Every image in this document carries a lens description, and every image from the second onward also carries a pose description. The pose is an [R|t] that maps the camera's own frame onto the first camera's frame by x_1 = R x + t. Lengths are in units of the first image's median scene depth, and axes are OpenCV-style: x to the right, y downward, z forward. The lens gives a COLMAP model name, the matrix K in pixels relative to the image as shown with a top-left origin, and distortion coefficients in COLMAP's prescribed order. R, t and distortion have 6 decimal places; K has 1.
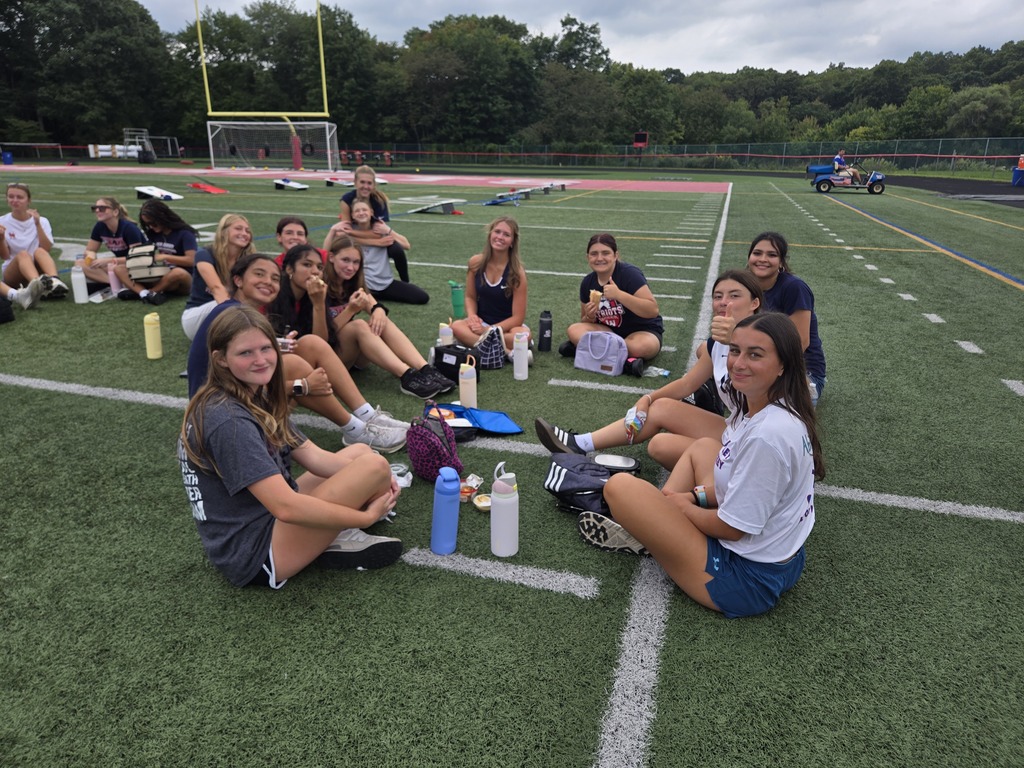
lens RADIAL K [[686.0, 0, 517.1], [0, 686.0, 384.8], [0, 0, 1]] dist [0.063246, -0.049241]
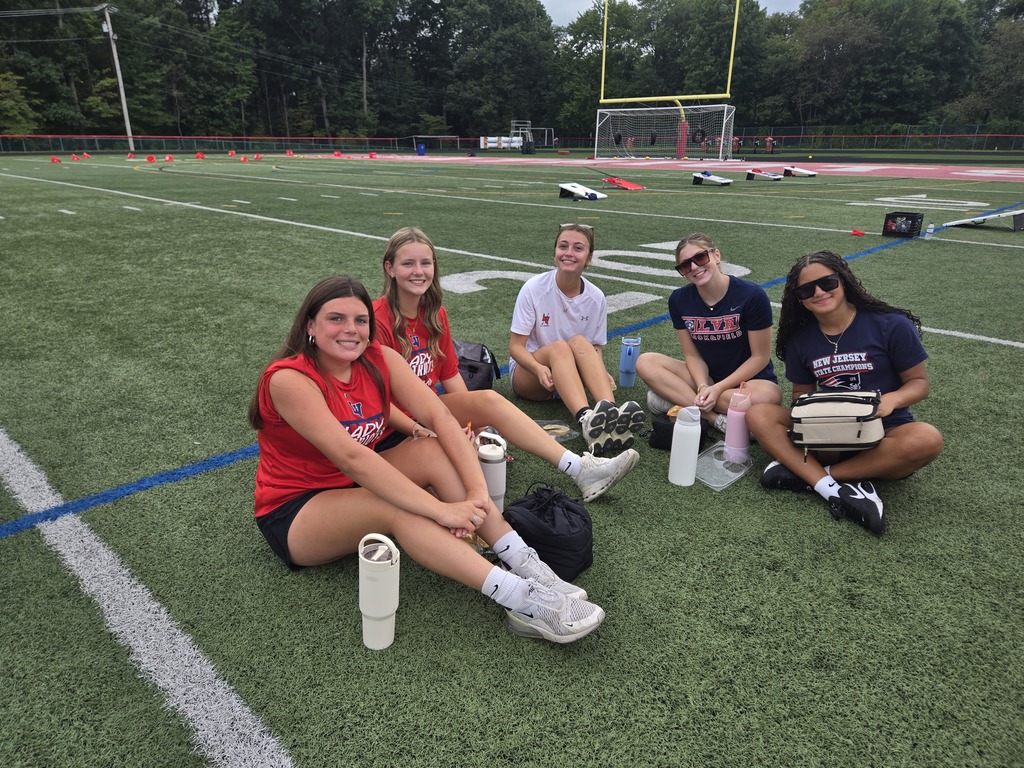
lens RADIAL K [[686.0, 0, 507.1], [0, 686.0, 388.1], [0, 0, 1]] dist [0.063246, -0.049241]
pose [[0.889161, 0.146389, -0.433546, -0.045999], [-0.137126, 0.989148, 0.052760, -0.015837], [0.436565, 0.012539, 0.899585, 0.046823]]
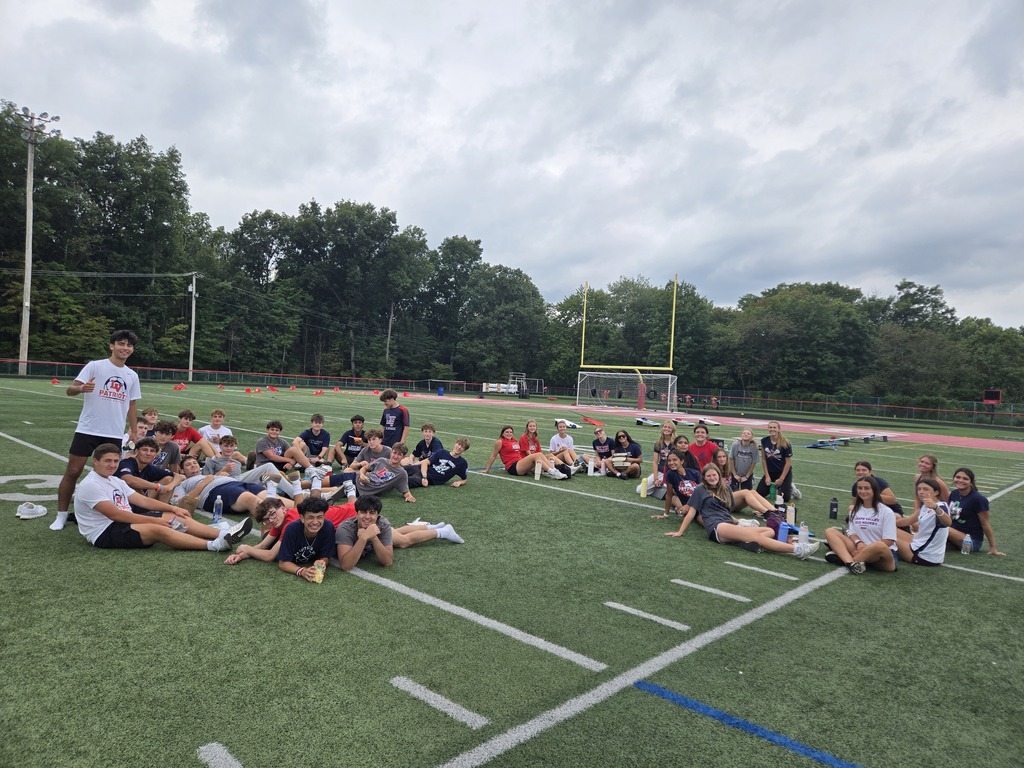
lens RADIAL K [[686.0, 0, 514.2], [0, 686.0, 380.6], [0, 0, 1]] dist [0.063246, -0.049241]
pose [[0.899871, 0.035885, -0.434677, 0.003844], [-0.179345, 0.938901, -0.293770, 0.021650], [0.397576, 0.342312, 0.851326, -0.077396]]
